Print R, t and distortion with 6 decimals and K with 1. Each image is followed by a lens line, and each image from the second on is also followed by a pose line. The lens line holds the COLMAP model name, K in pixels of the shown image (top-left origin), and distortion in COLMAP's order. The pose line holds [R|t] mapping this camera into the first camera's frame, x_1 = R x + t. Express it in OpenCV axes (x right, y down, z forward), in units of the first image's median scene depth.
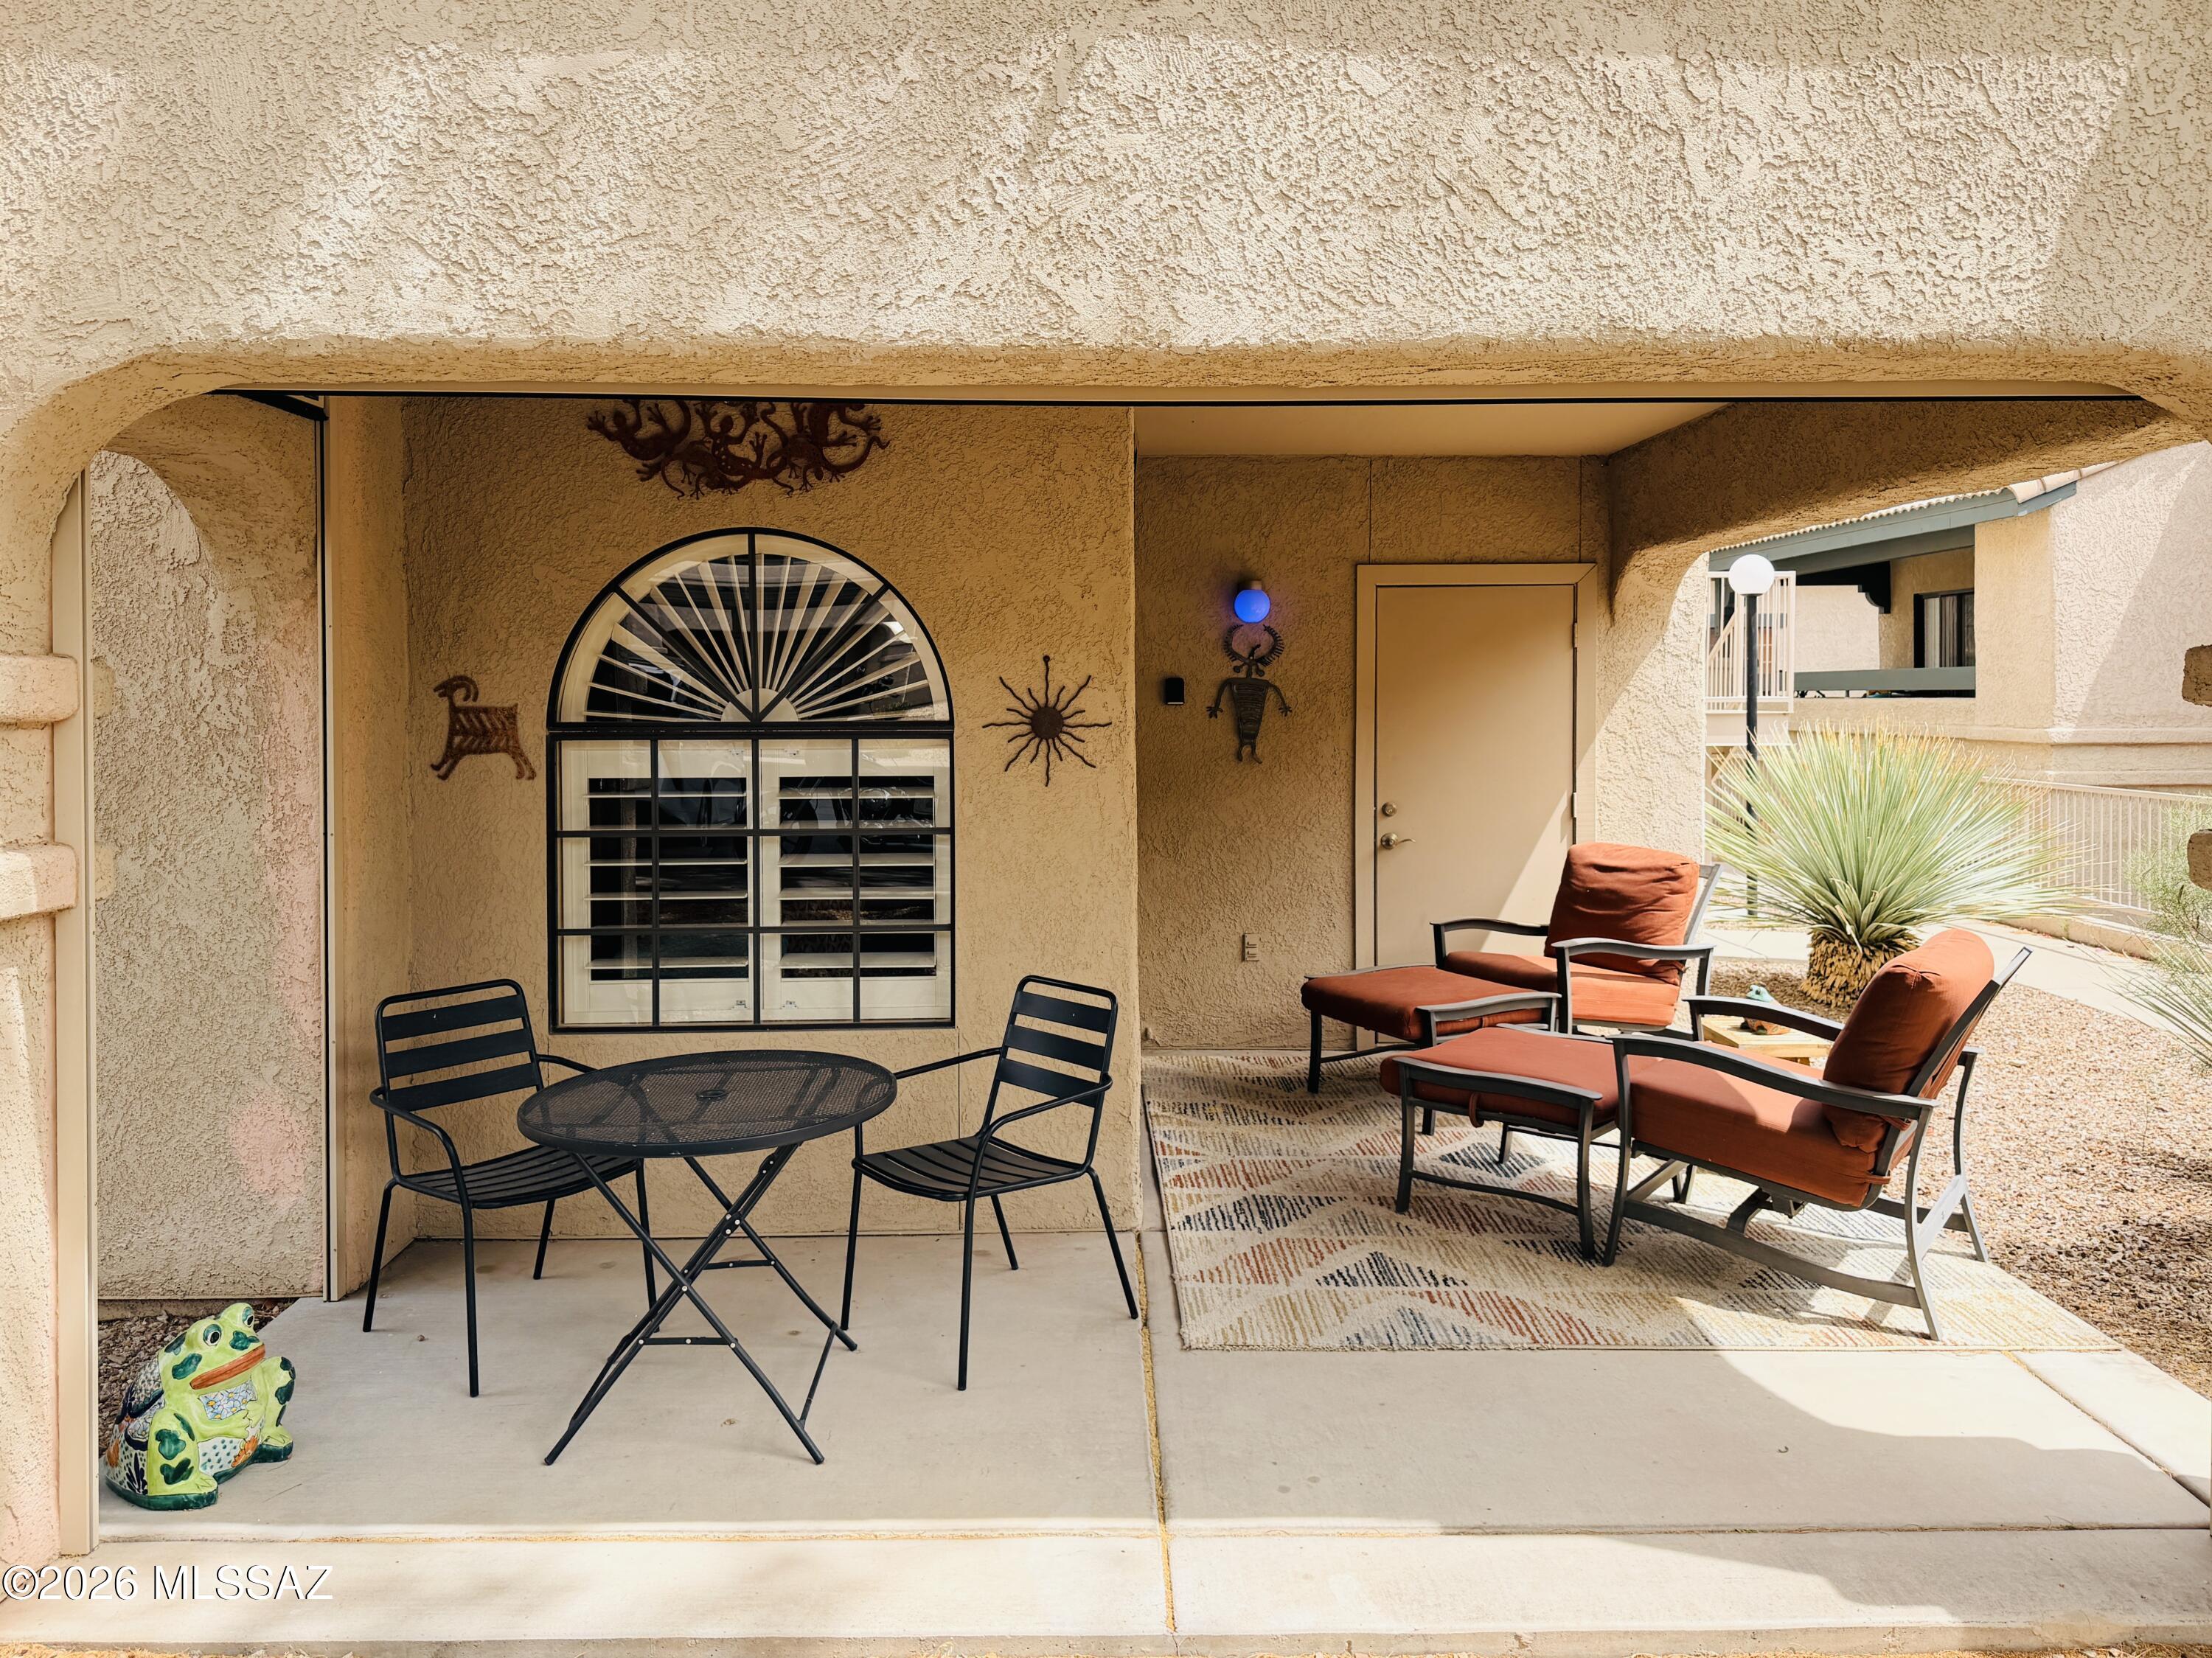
lens RADIAL K [[1545.6, 0, 1109.4], [0, 1545.6, 829.0], [0, 0, 1]] dist [0.000007, -0.000003]
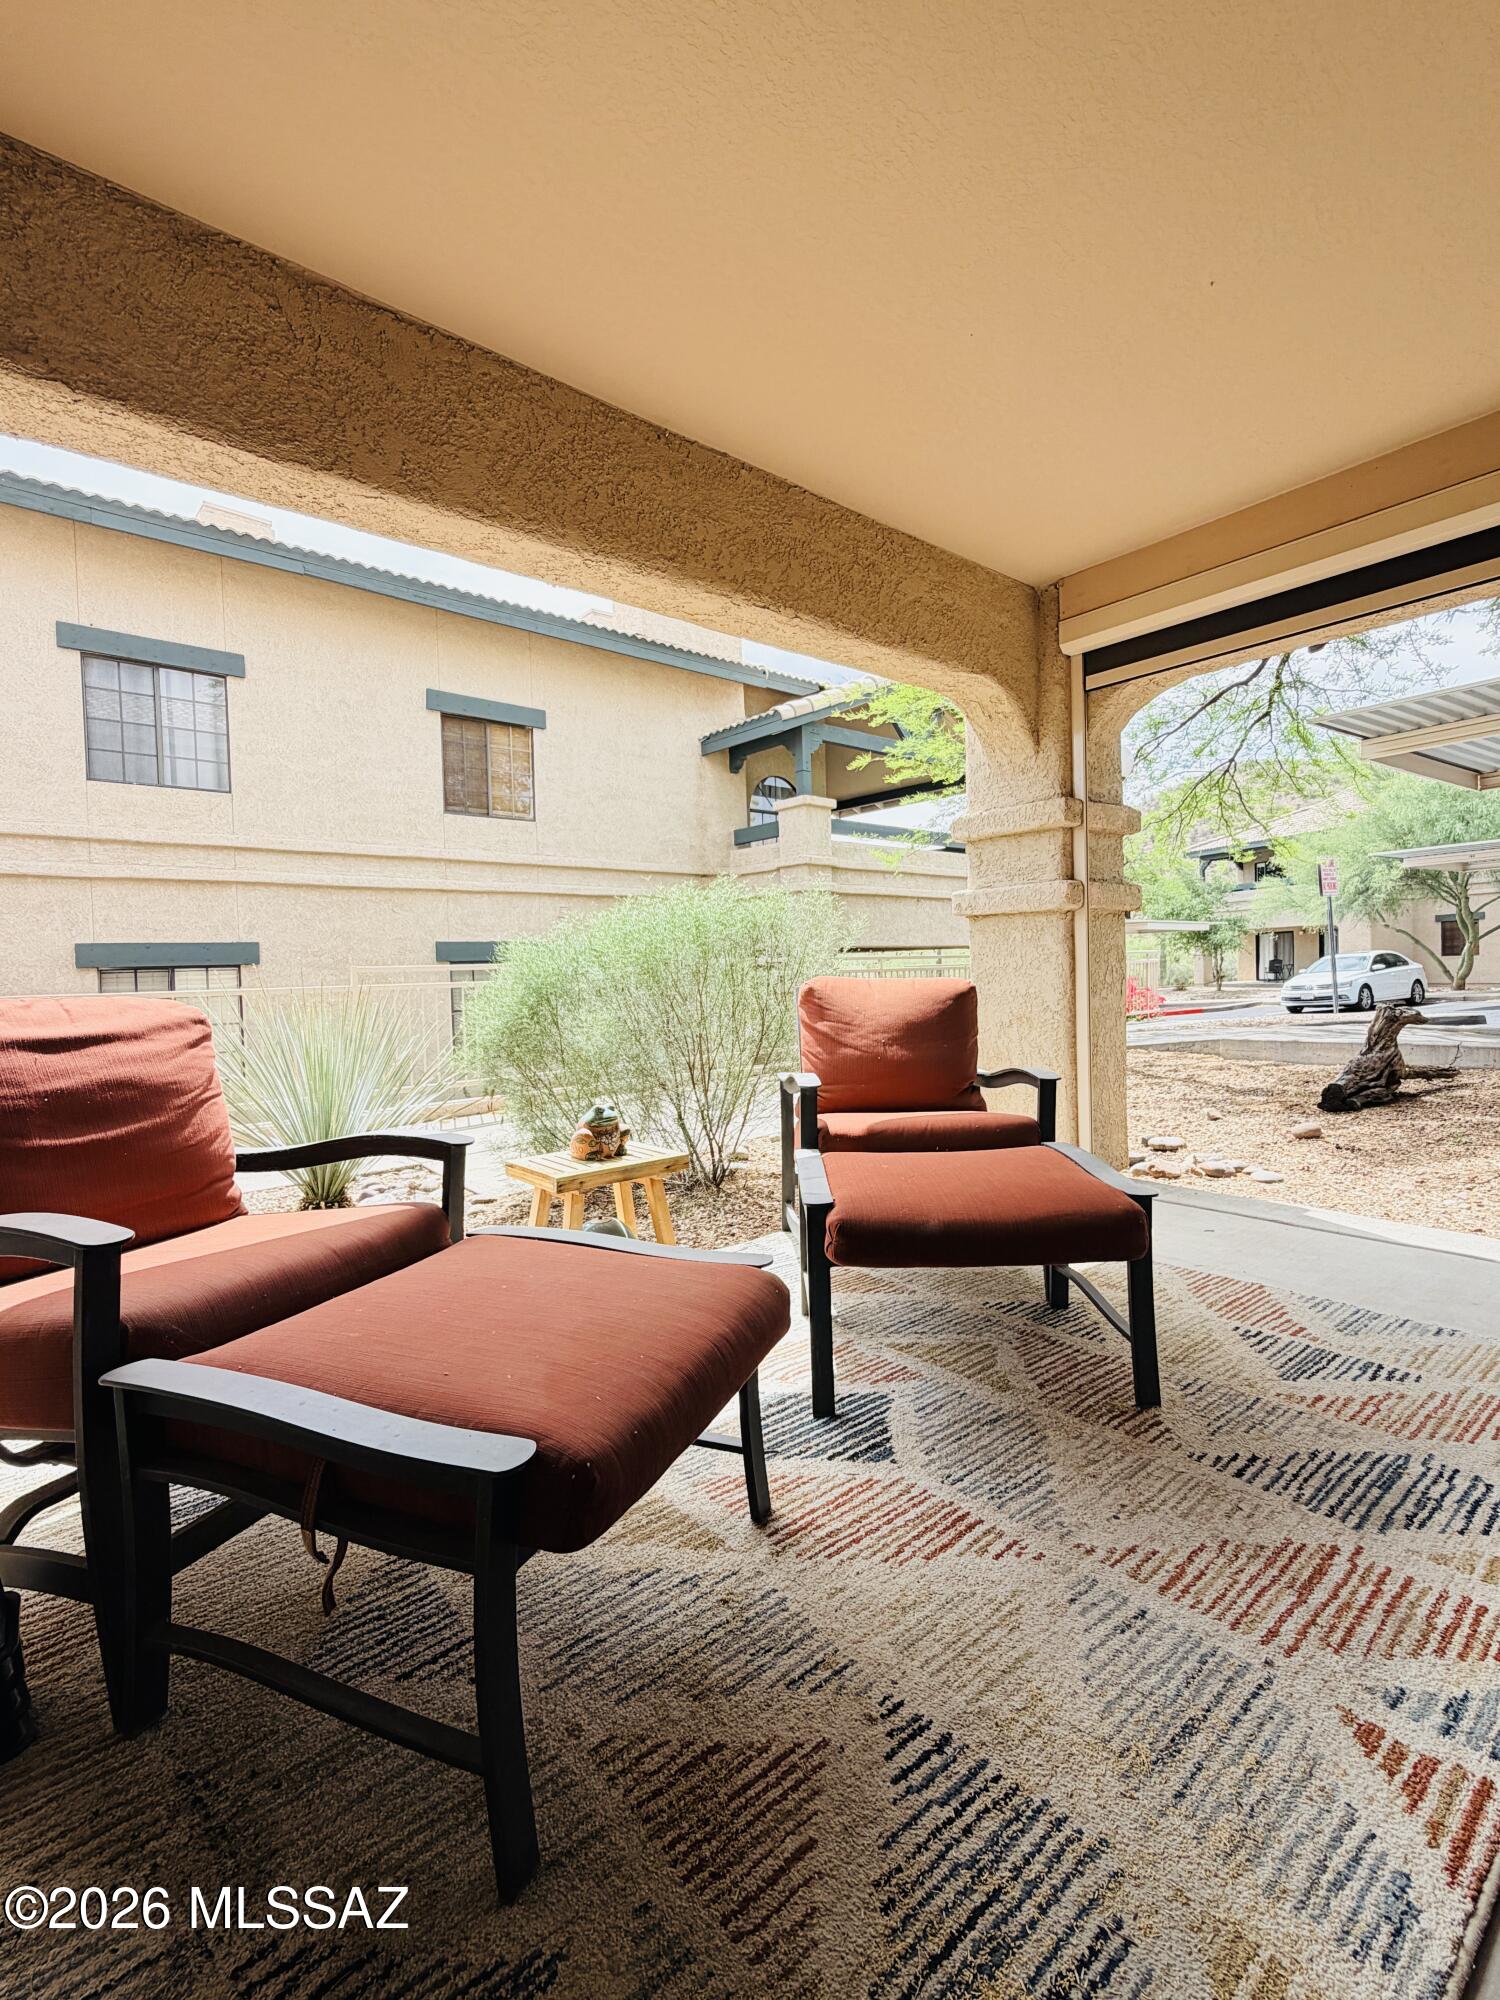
lens RADIAL K [[965.4, 0, 751.0], [0, 965.4, 989.6], [0, 0, 1]] dist [-0.001939, 0.000546]
pose [[-0.638165, 0.004489, 0.769887, -0.030895], [0.107825, 0.990649, 0.083601, 0.011527], [-0.762312, 0.136364, -0.632681, 1.533423]]
